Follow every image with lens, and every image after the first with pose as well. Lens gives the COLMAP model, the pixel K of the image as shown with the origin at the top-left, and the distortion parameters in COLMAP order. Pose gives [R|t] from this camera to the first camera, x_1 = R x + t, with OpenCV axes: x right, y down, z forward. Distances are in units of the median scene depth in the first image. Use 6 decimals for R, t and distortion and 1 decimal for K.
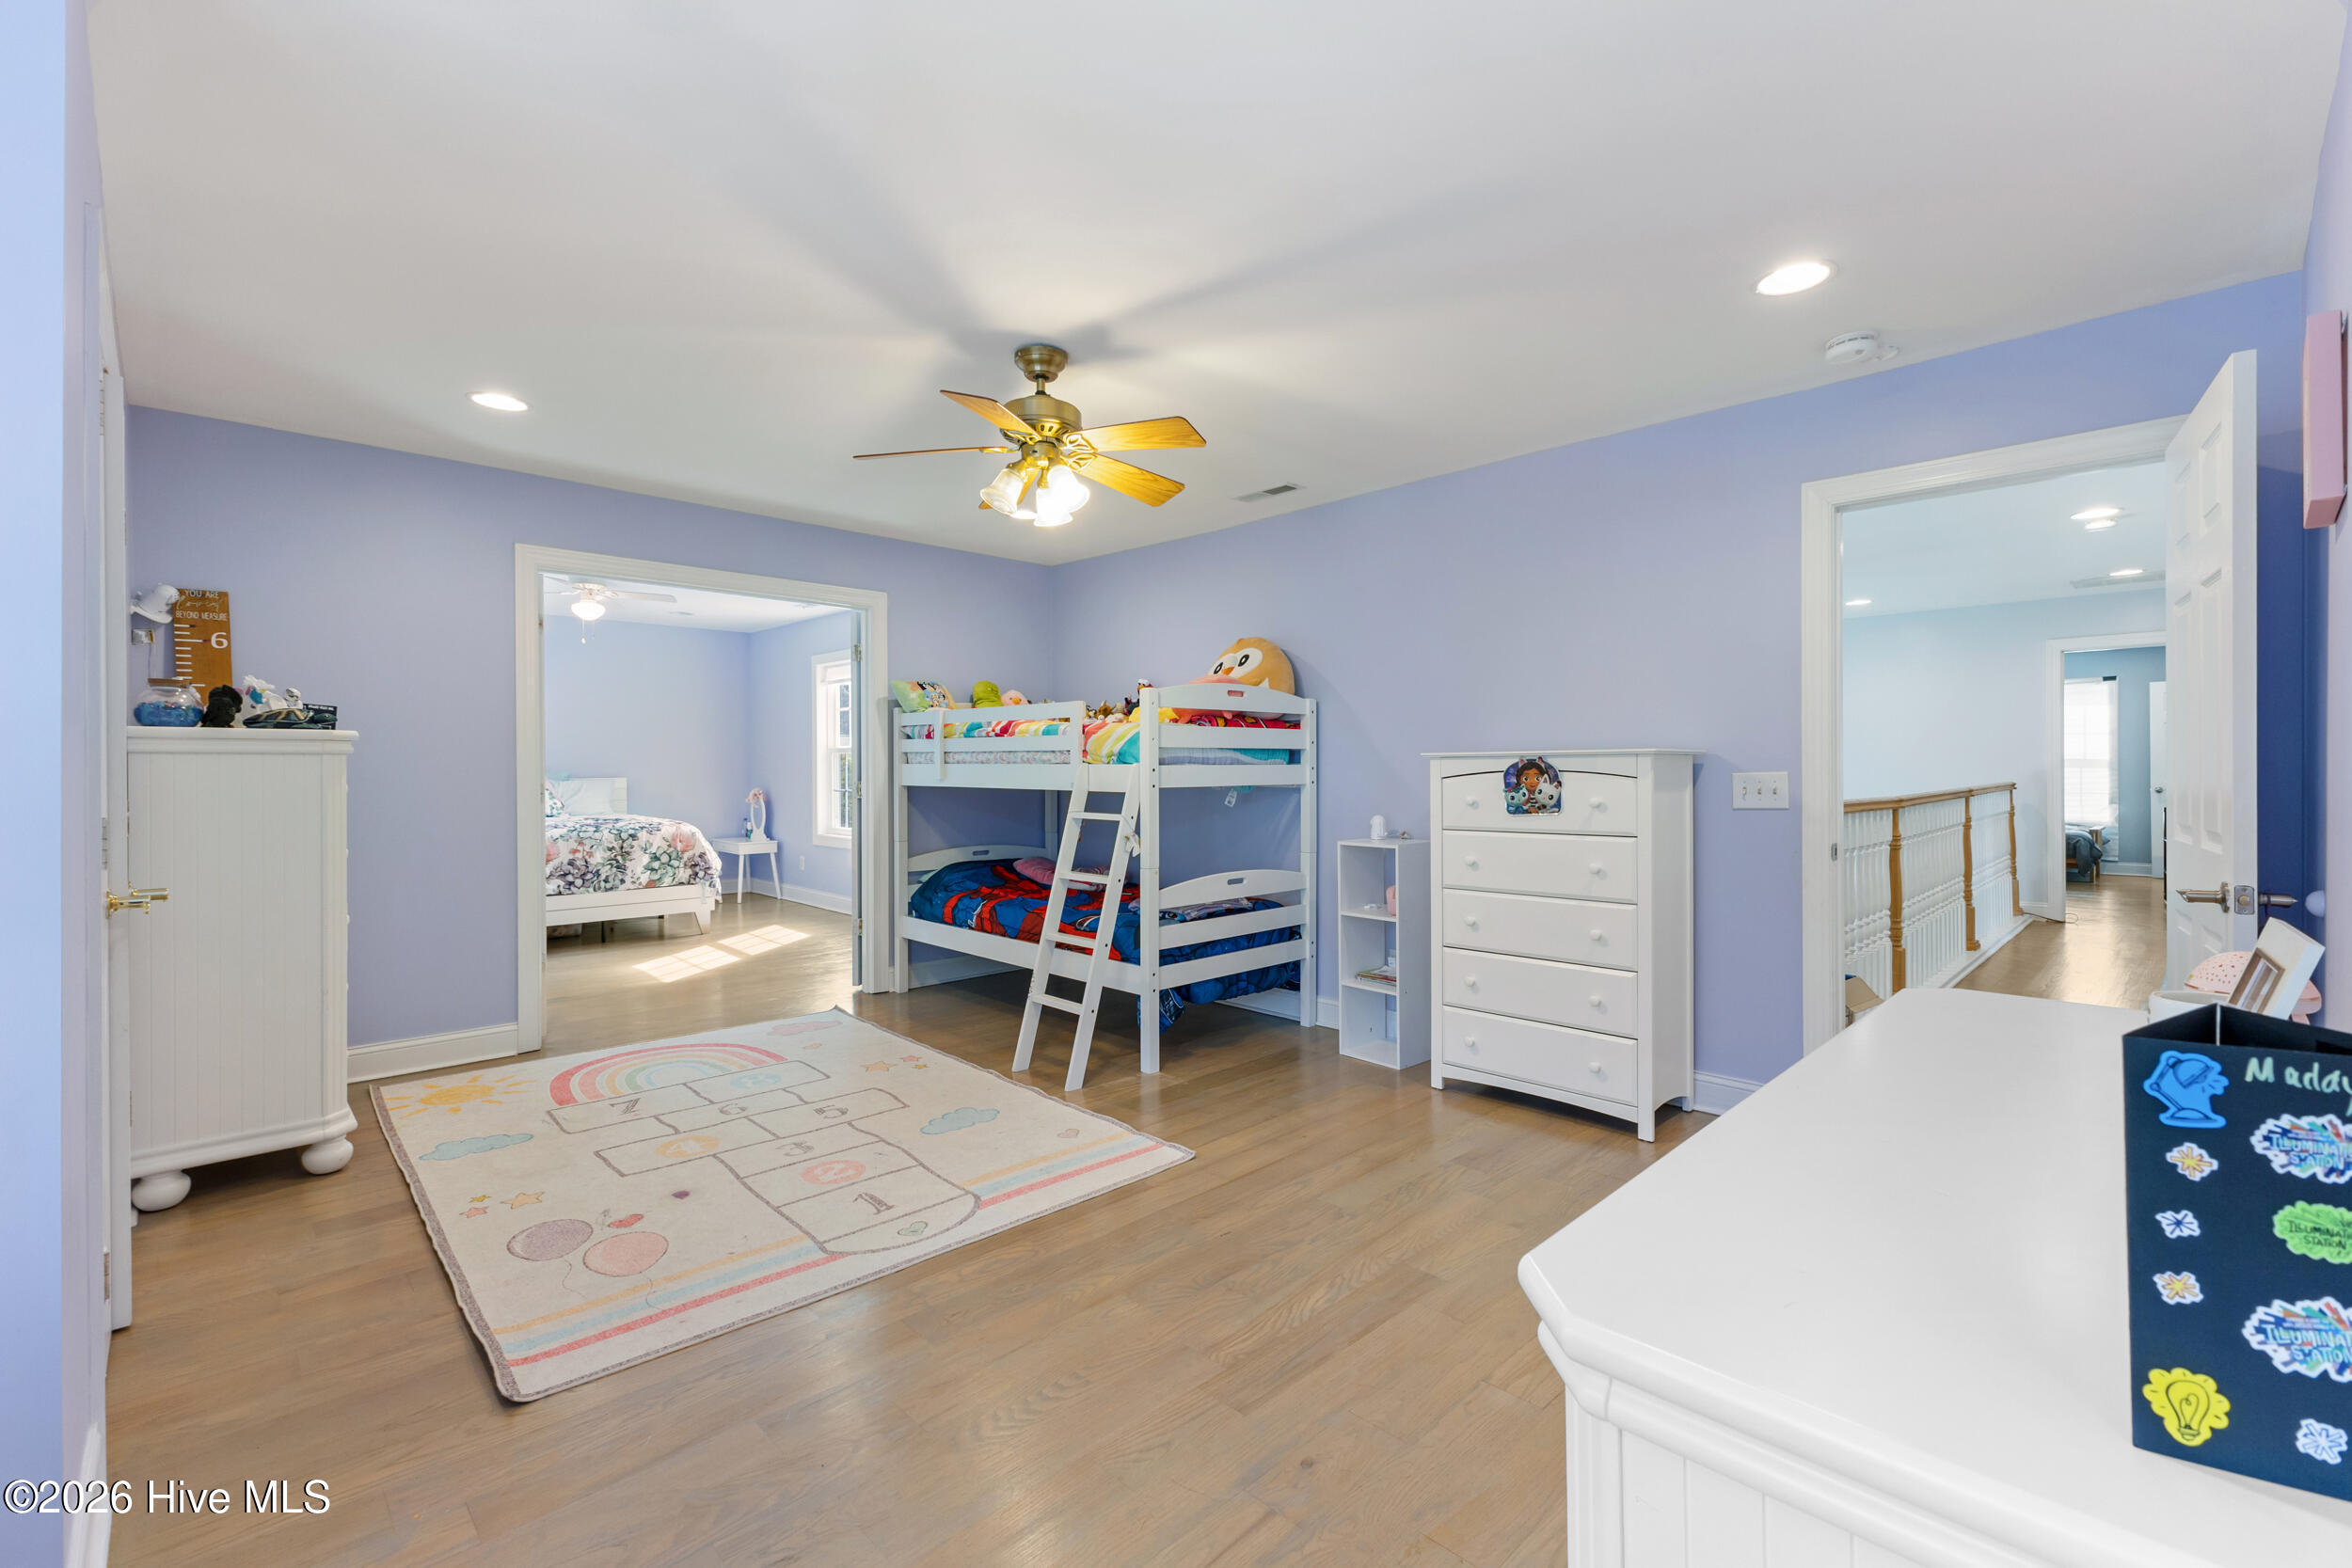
lens RADIAL K [[1009.4, 0, 1180.0], [0, 1009.4, 772.0], [0, 0, 1]] dist [0.005347, 0.000089]
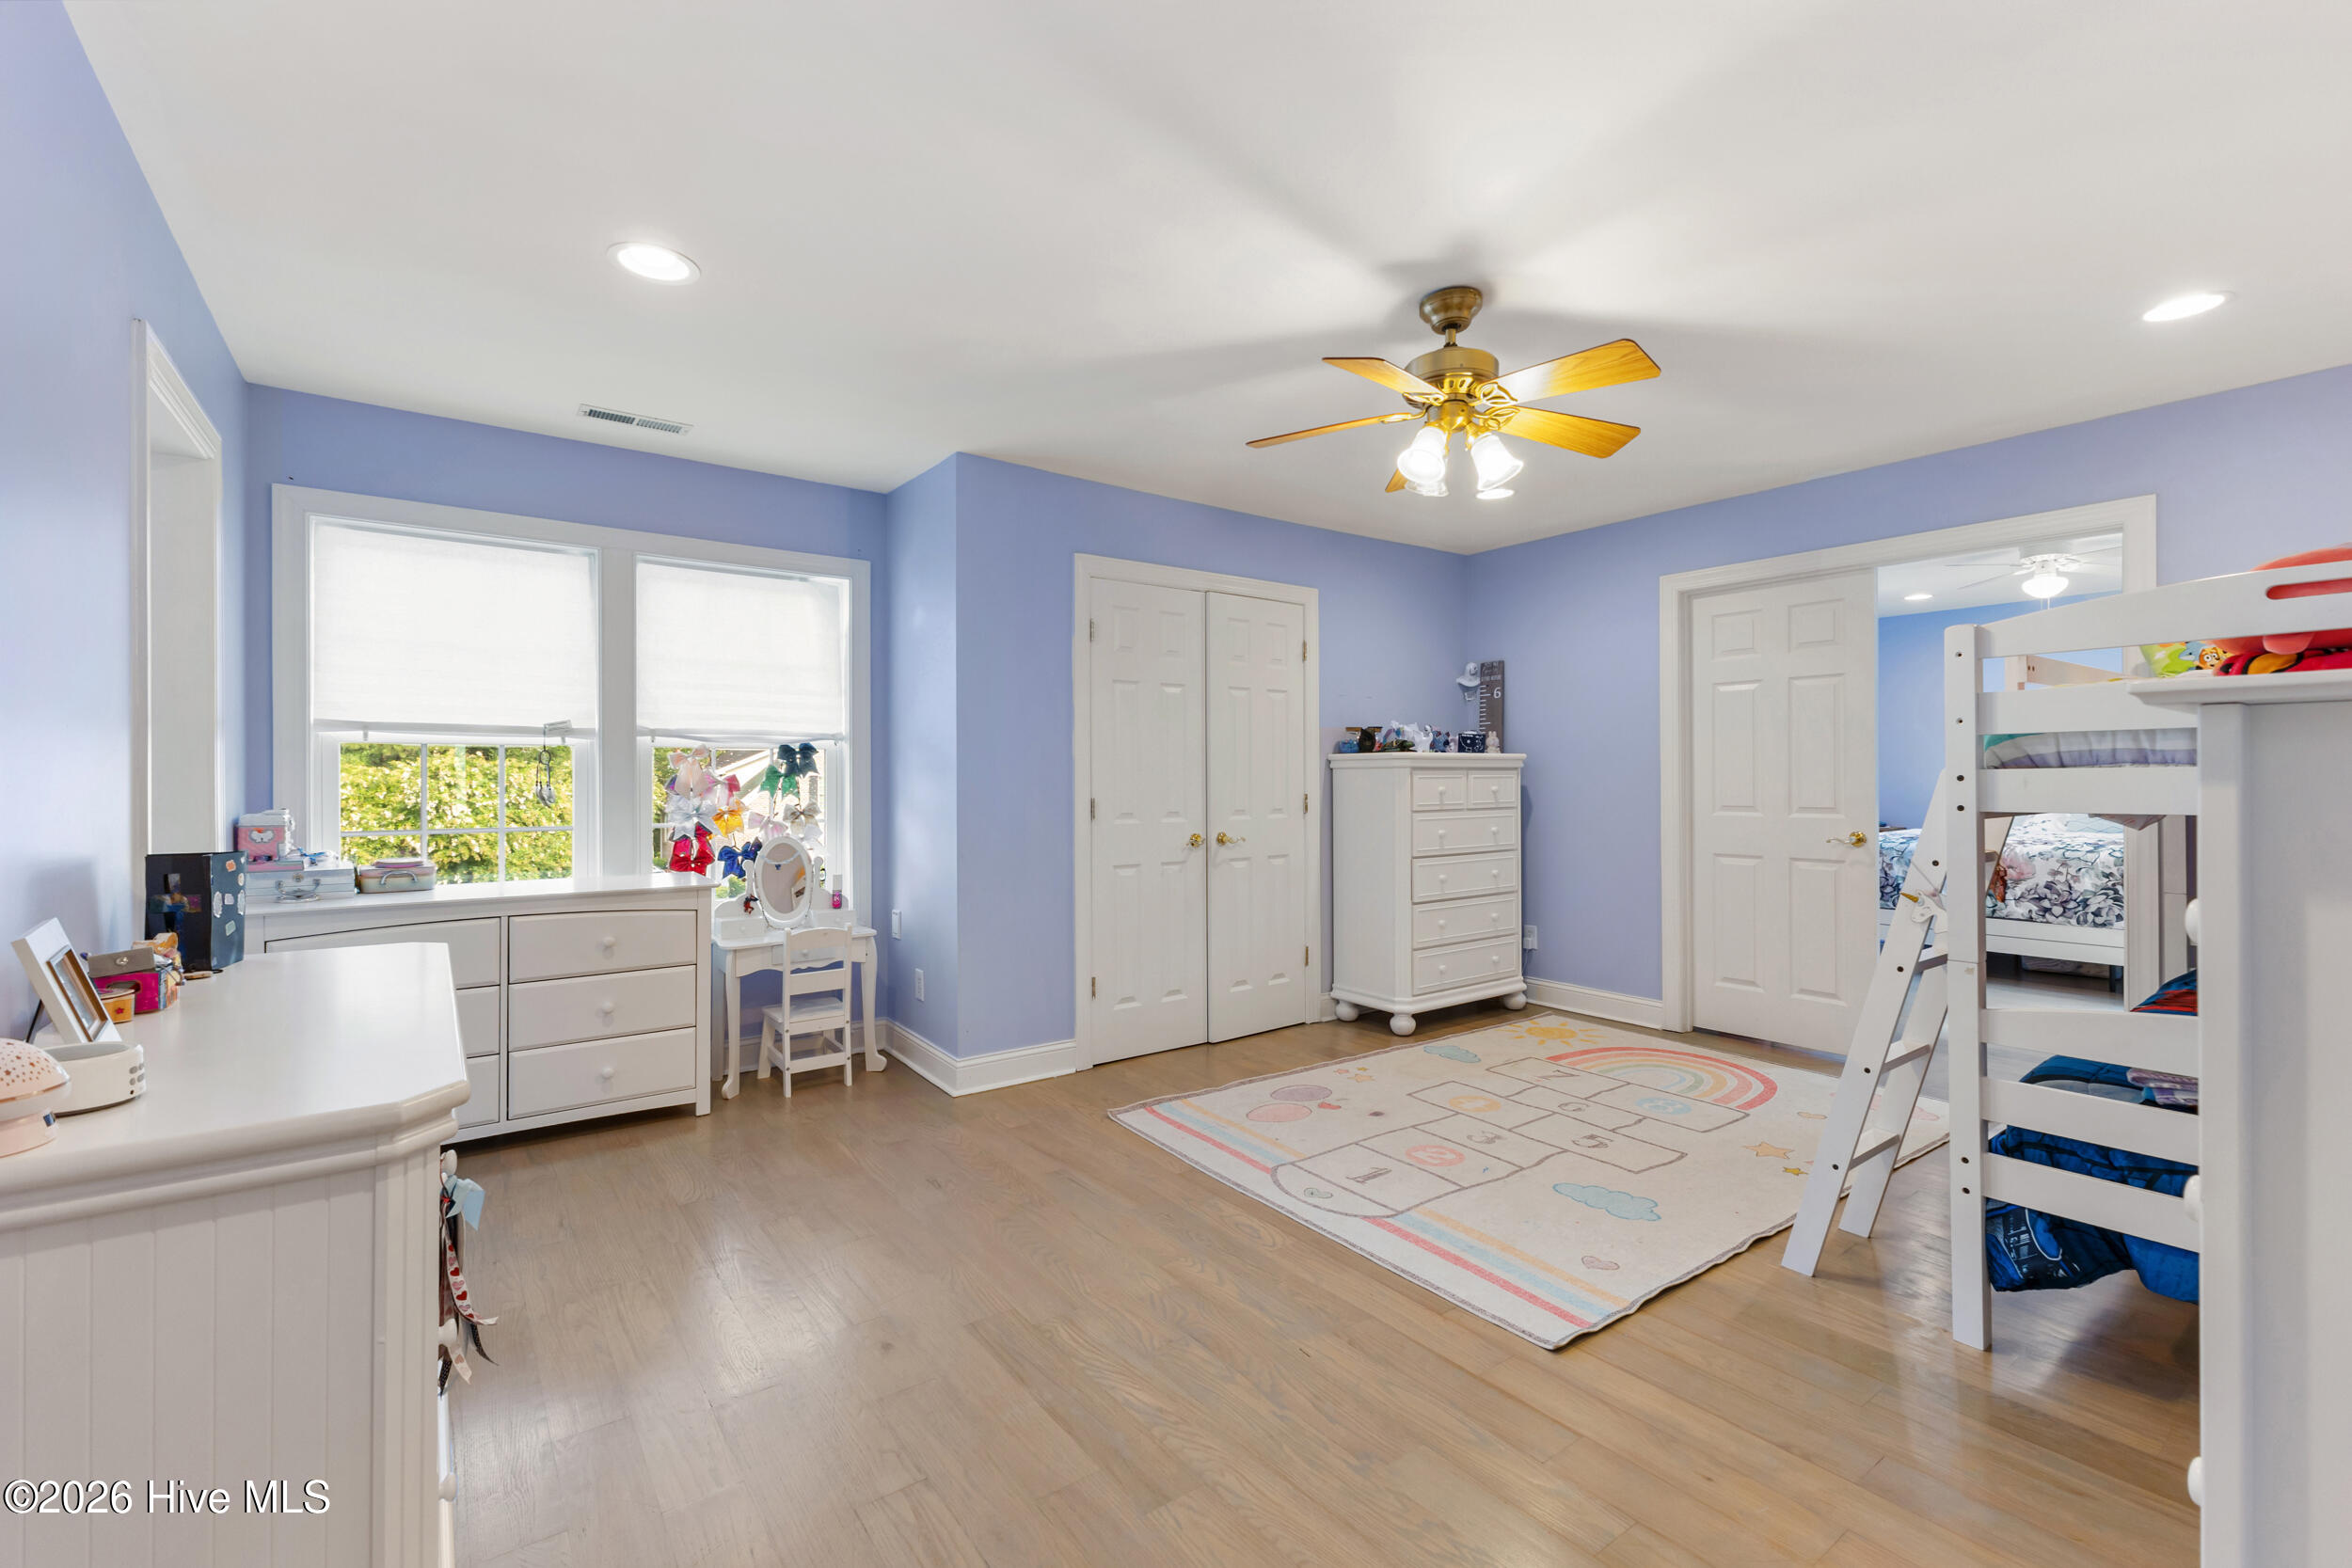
lens RADIAL K [[1009.4, 0, 1185.5], [0, 1009.4, 780.3], [0, 0, 1]] dist [0.005347, 0.000089]
pose [[-0.131717, 0.003854, -0.991280, 0.337409], [0.000028, 0.999992, 0.003884, -0.002033], [0.991287, 0.000484, -0.131716, 0.396969]]
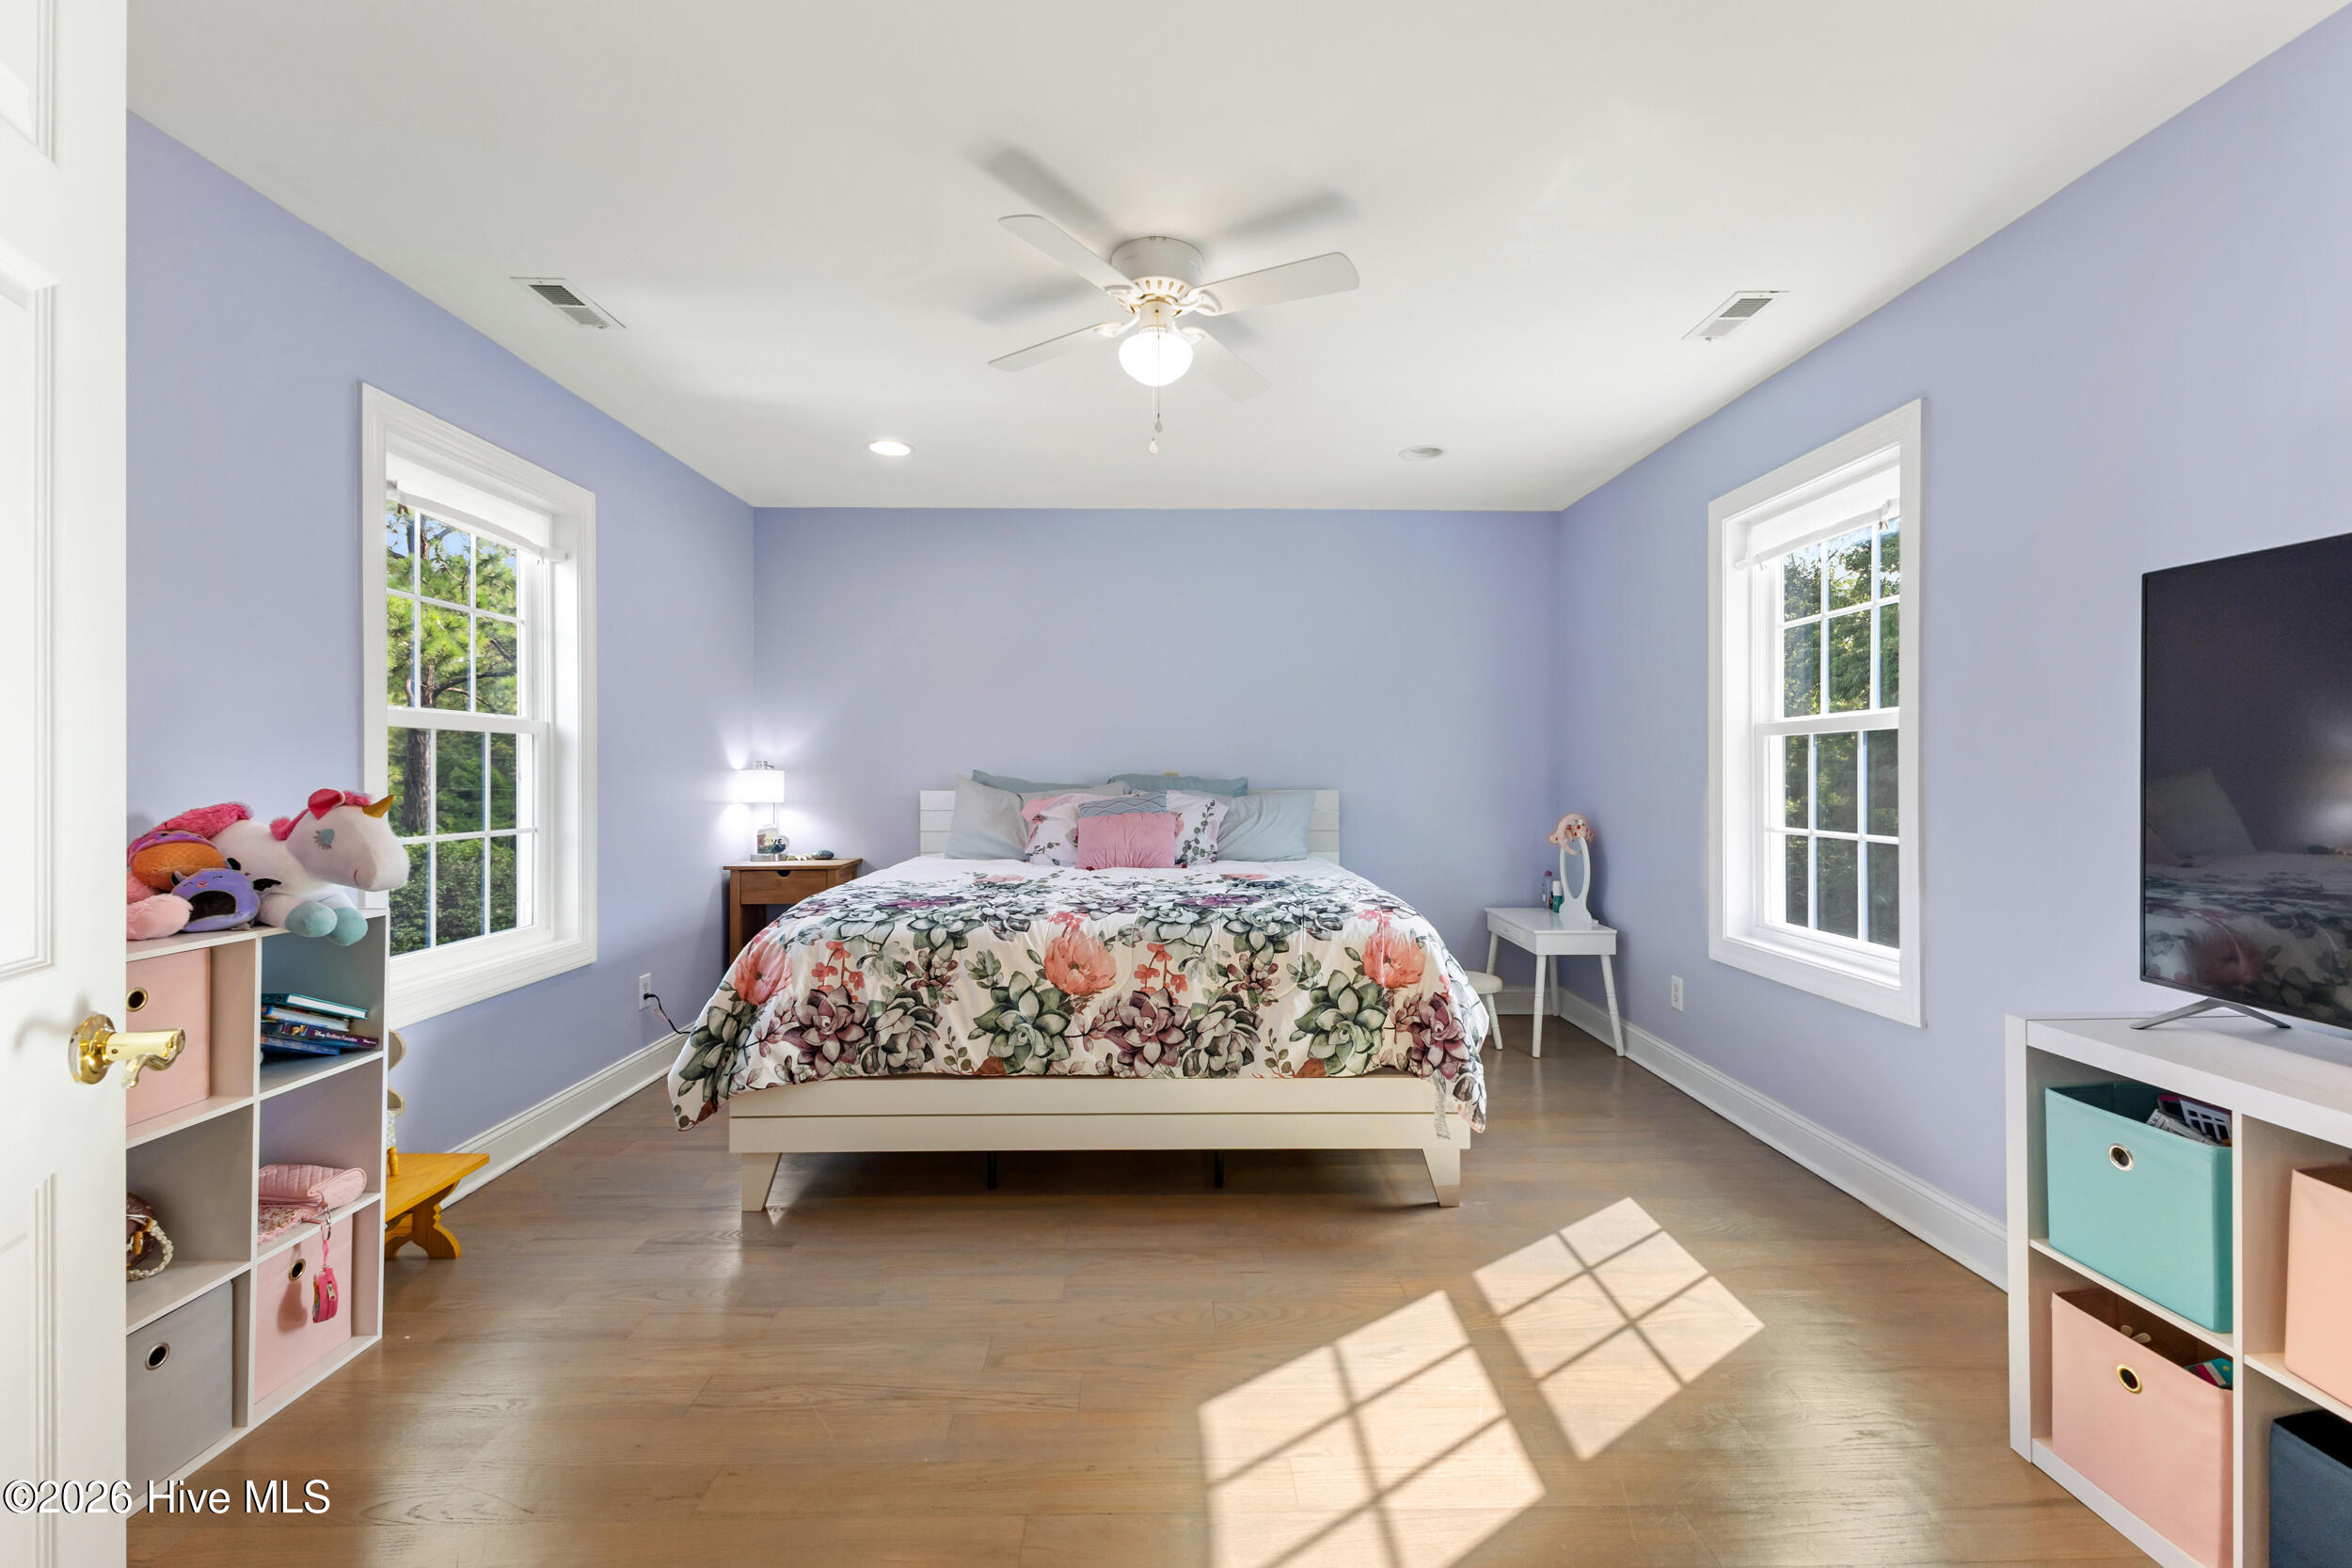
lens RADIAL K [[1009.4, 0, 1166.7], [0, 1009.4, 777.4], [0, 0, 1]] dist [0.005347, 0.000089]
pose [[0.721094, 0.005527, -0.692815, -0.310096], [-0.005270, 0.999983, 0.002493, -0.002356], [0.692817, 0.001853, 0.721111, 0.715217]]
